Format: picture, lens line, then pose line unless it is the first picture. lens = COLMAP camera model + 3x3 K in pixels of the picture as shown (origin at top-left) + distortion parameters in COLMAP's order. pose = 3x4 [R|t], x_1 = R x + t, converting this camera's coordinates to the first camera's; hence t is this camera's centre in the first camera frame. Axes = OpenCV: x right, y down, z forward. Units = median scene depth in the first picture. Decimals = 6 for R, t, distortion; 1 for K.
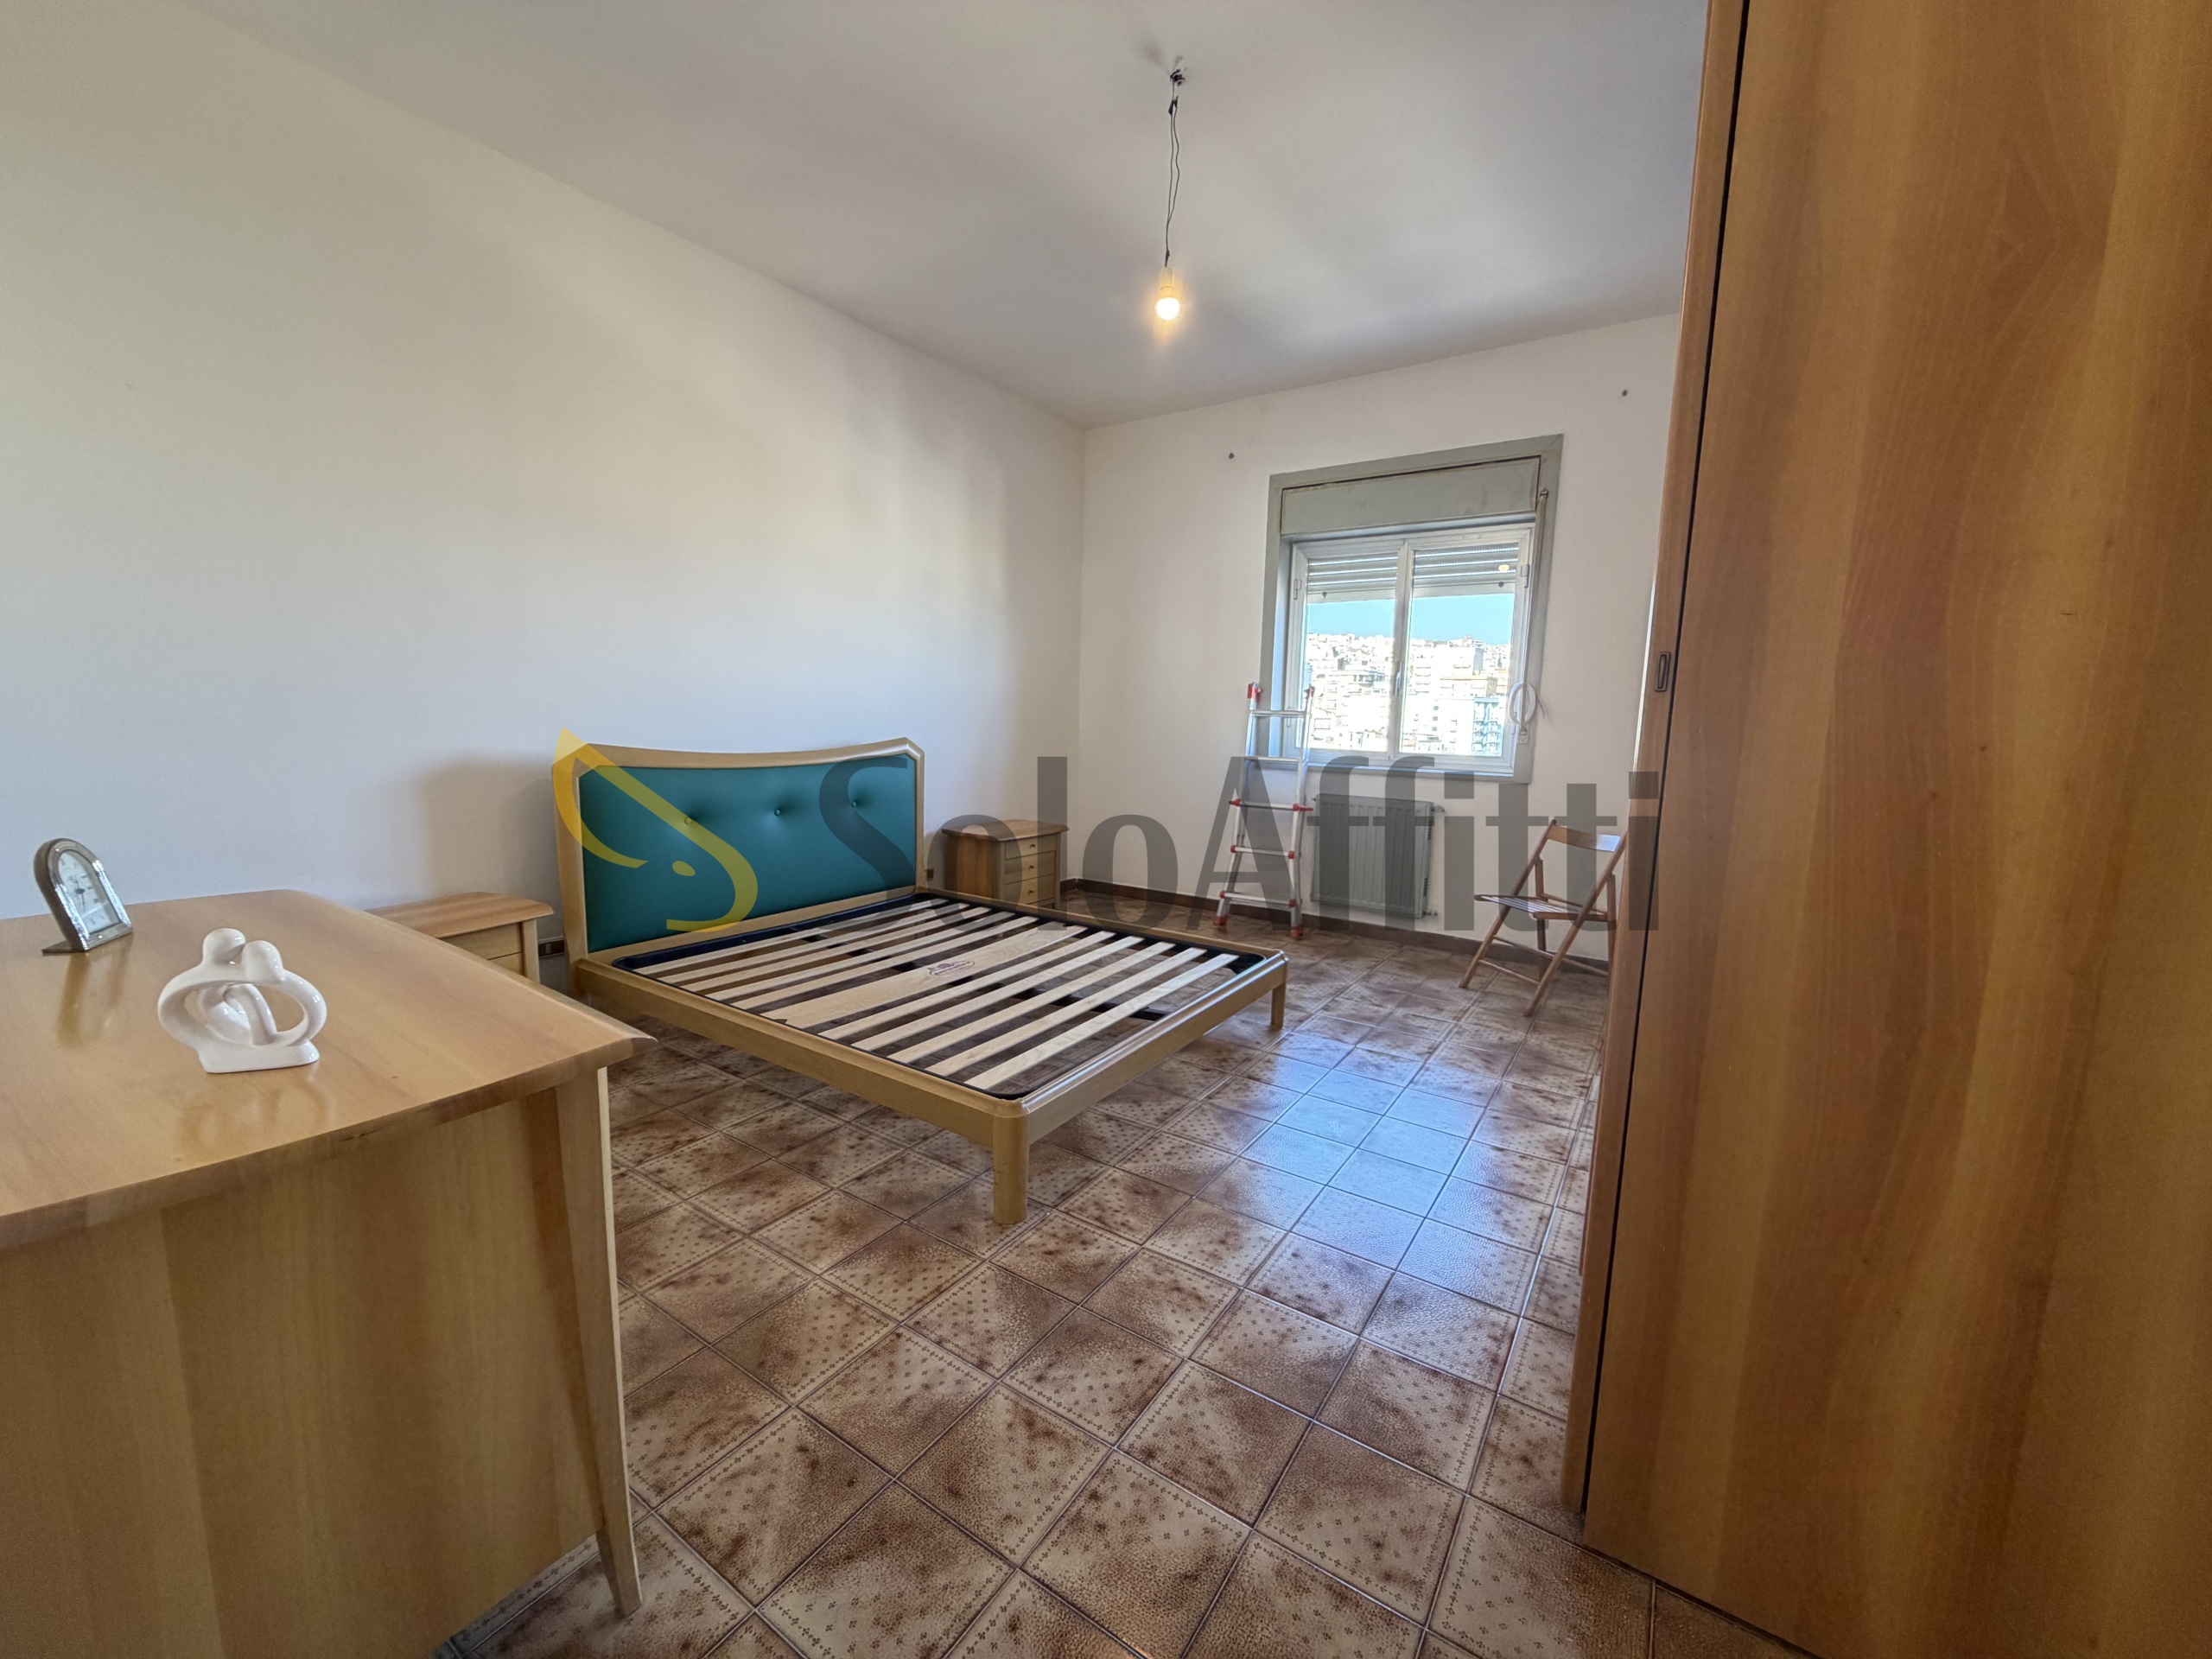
lens RADIAL K [[882.0, 0, 1099.0], [0, 882.0, 830.5], [0, 0, 1]] dist [0.000275, -0.000010]
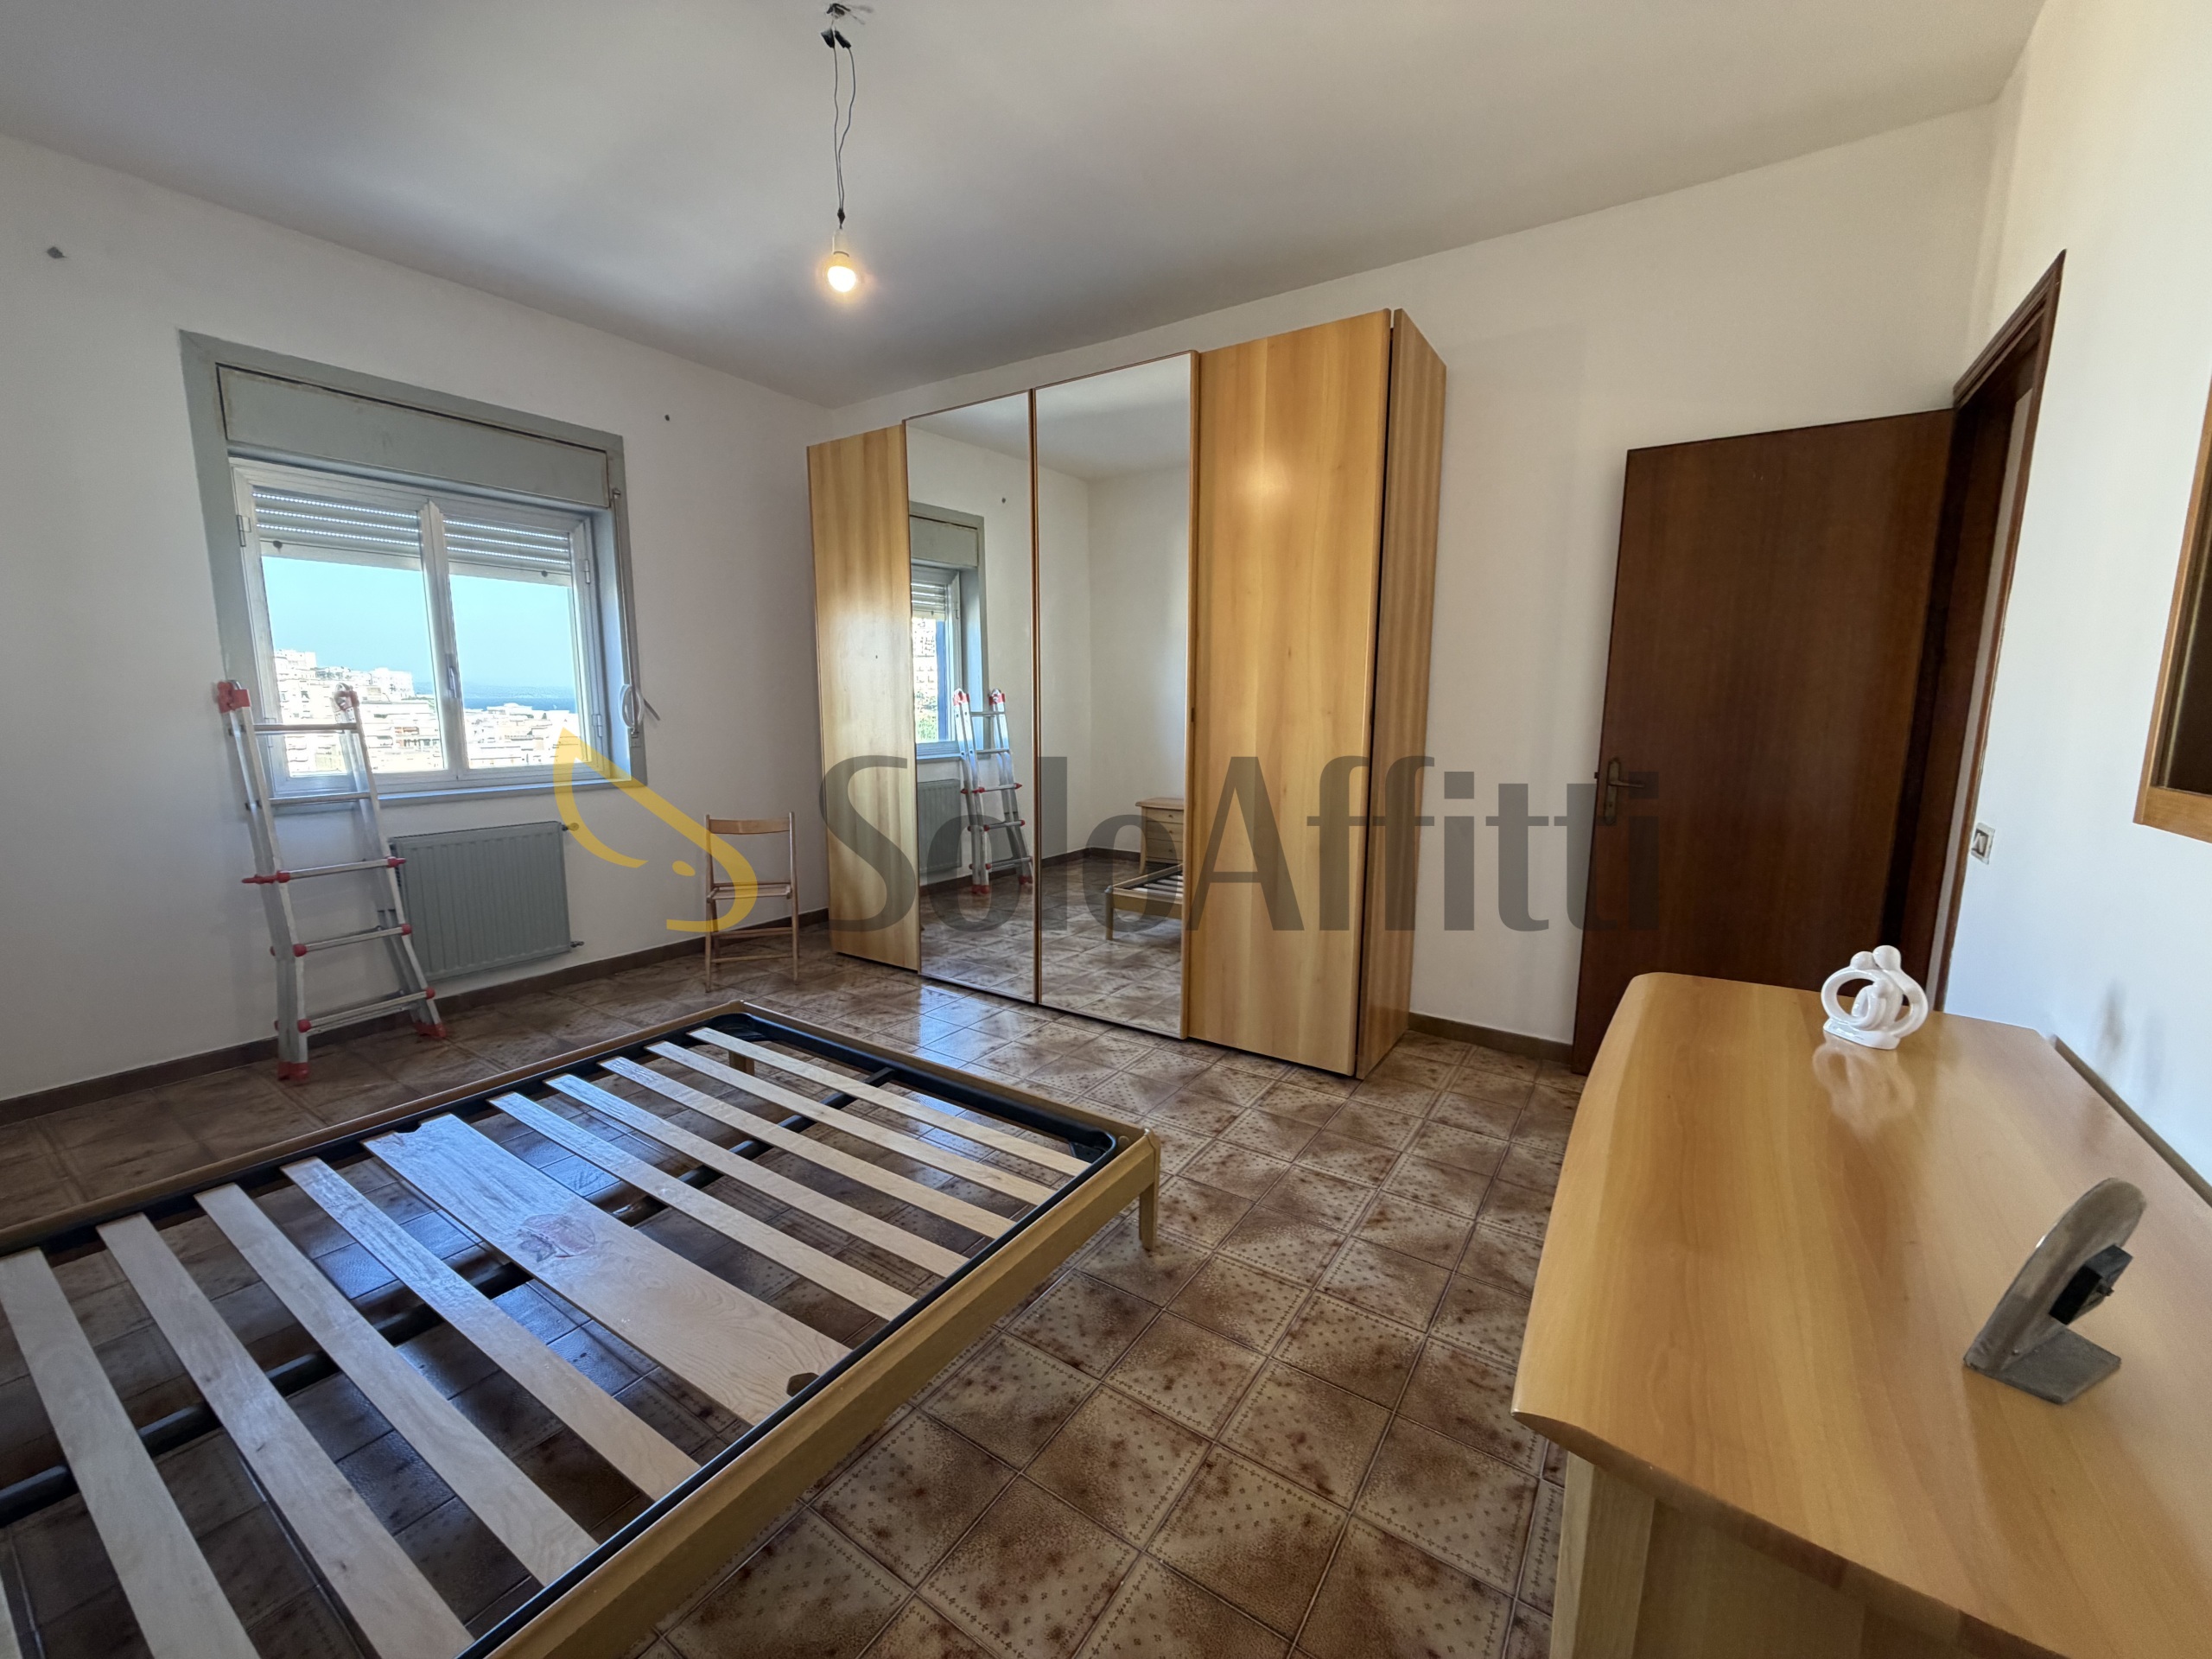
lens RADIAL K [[882.0, 0, 1099.0], [0, 882.0, 830.5], [0, 0, 1]] dist [0.000275, -0.000010]
pose [[-0.005308, -0.169511, 0.985514, -1.110065], [0.130108, 0.977033, 0.168753, -0.229585], [-0.991486, 0.129118, 0.016869, 1.040551]]
